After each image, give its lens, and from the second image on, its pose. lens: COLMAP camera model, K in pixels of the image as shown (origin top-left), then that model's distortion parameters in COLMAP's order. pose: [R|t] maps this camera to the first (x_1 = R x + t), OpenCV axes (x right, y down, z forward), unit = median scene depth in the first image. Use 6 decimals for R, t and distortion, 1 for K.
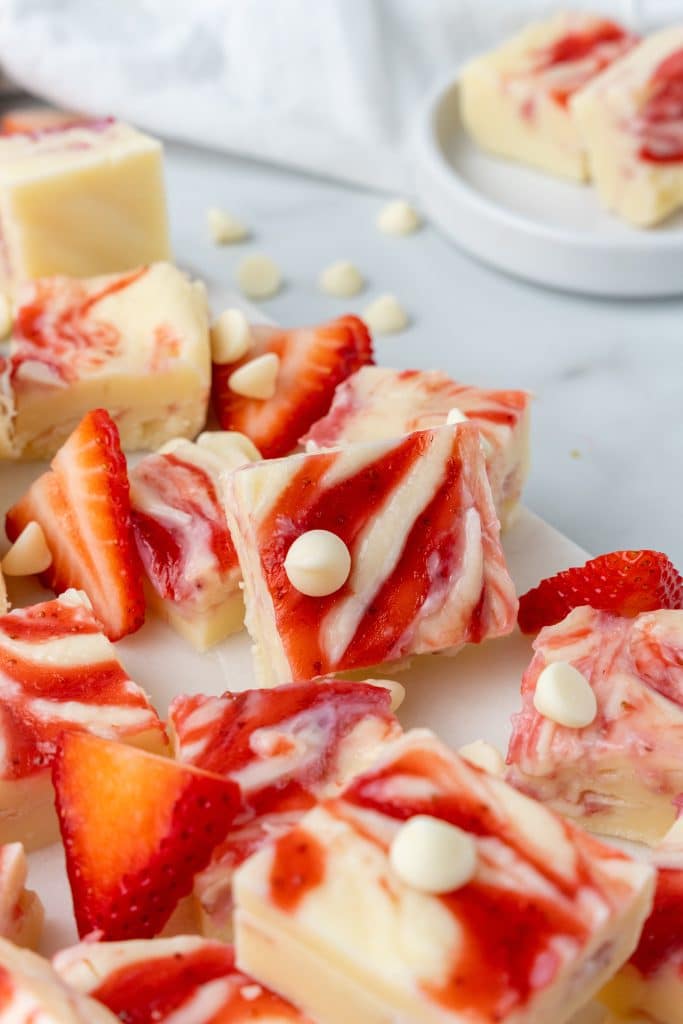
lens RADIAL K [[1928.2, 0, 341.5], [0, 1928.2, 512.0], [0, 0, 1]] dist [-0.018367, -0.056486]
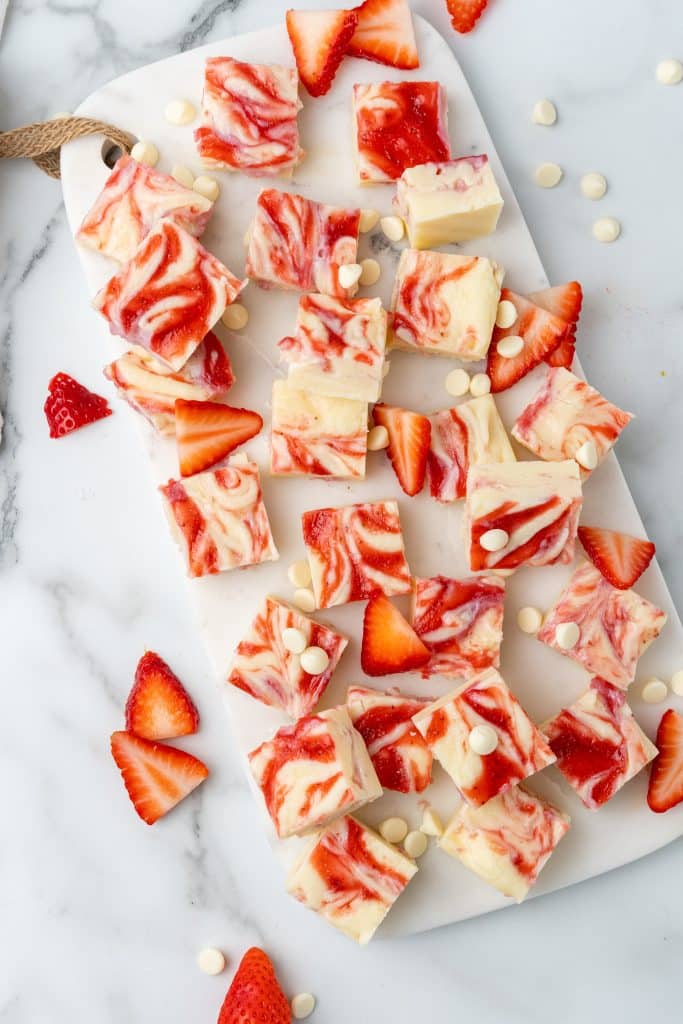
lens RADIAL K [[1928.2, 0, 341.5], [0, 1928.2, 512.0], [0, 0, 1]] dist [-0.018367, -0.056486]
pose [[0.956372, 0.288917, 0.043358, -0.302272], [-0.227493, 0.643349, 0.730992, -1.673321], [0.183302, -0.708964, 0.681007, -0.616454]]
